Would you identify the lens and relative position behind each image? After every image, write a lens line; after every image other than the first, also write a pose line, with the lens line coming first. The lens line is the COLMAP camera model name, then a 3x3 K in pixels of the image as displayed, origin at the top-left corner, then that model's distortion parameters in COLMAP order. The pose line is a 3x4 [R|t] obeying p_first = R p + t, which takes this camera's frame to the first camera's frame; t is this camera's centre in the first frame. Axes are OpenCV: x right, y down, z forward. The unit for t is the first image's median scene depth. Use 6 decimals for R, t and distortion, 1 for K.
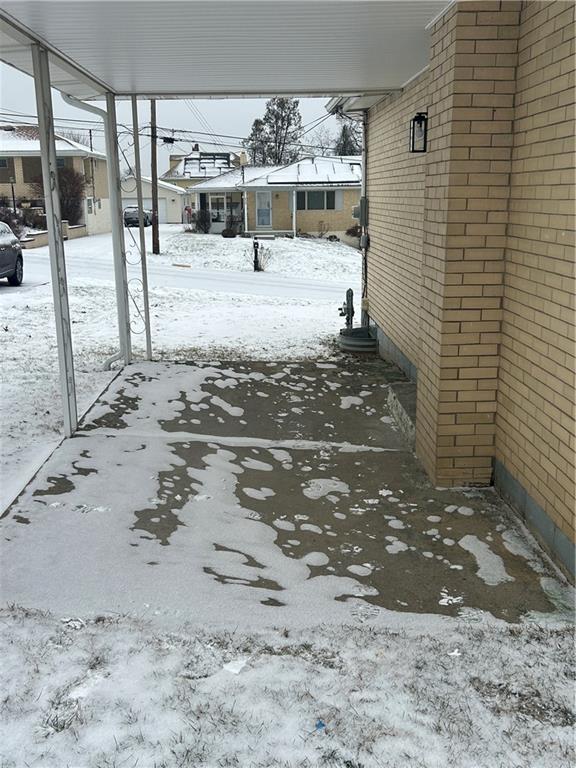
lens RADIAL K [[786.5, 0, 288.0], [0, 786.5, 384.0], [0, 0, 1]] dist [0.153479, -0.338167]
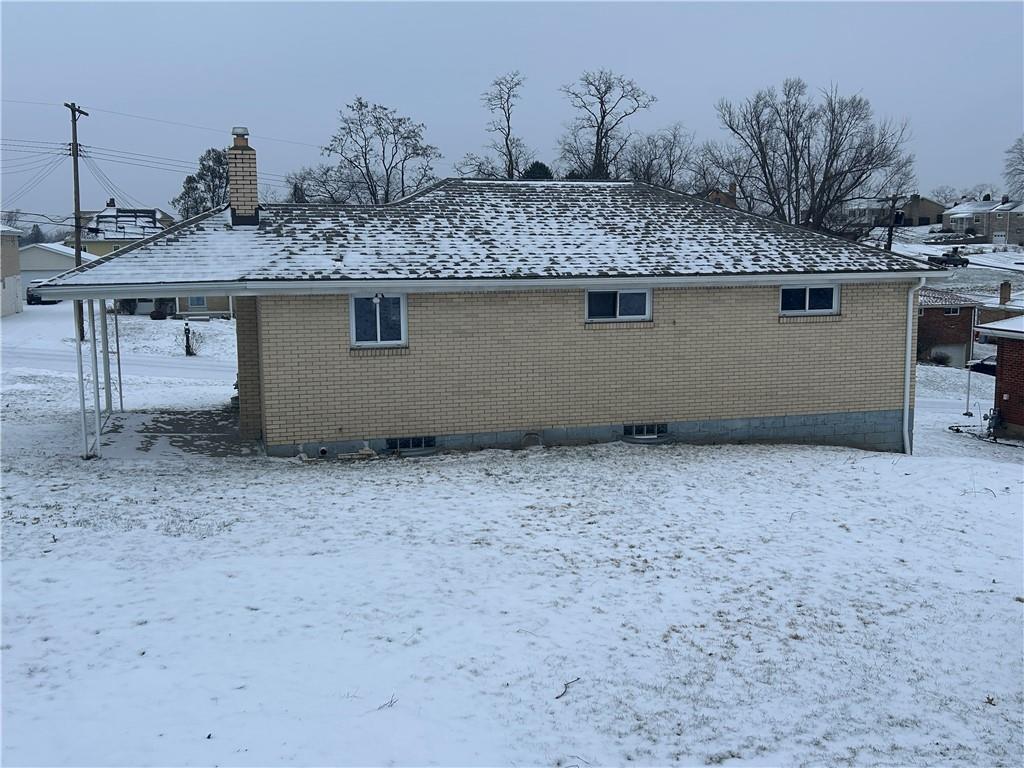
lens RADIAL K [[1051.6, 0, 528.4], [0, 1051.6, 393.0], [0, 0, 1]] dist [0.143691, -0.347739]
pose [[0.965718, -0.030210, 0.257829, 0.027719], [0.054508, 0.994662, -0.087618, 0.048605], [-0.253805, 0.098668, 0.962210, -0.421102]]
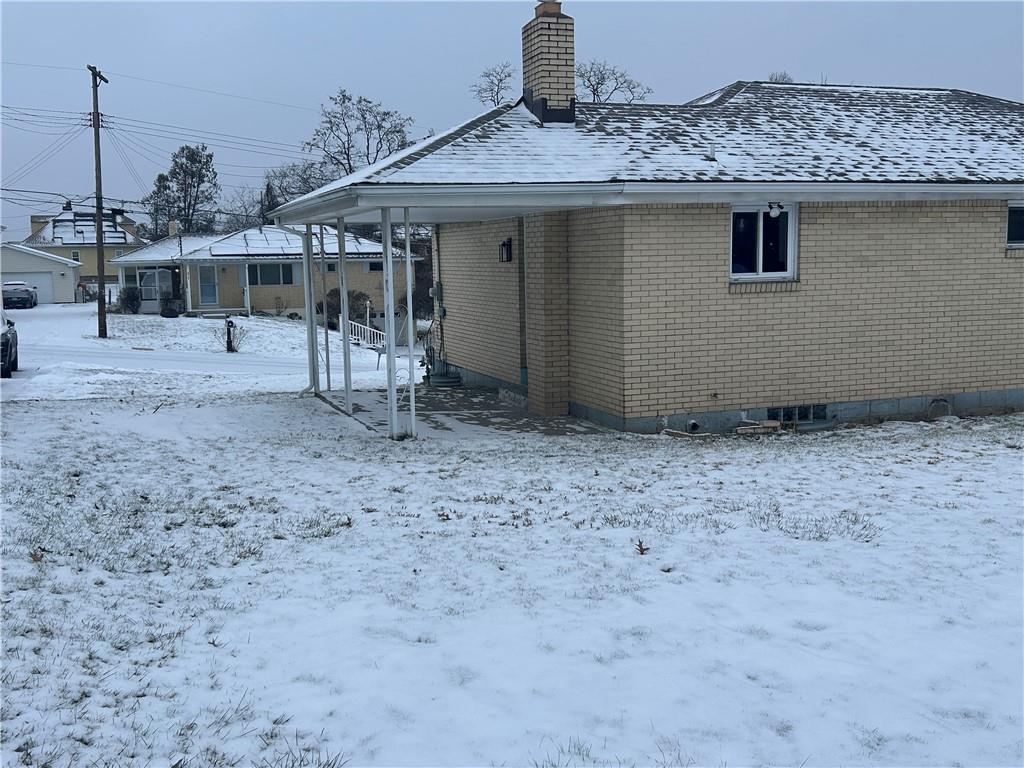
lens RADIAL K [[1048.6, 0, 512.0], [0, 1048.6, 384.0], [0, 0, 1]] dist [0.153479, -0.338167]
pose [[0.949279, -0.043770, 0.311374, -0.108653], [0.080282, 0.991182, -0.105423, 0.045713], [-0.304014, 0.125073, 0.944422, -0.233928]]
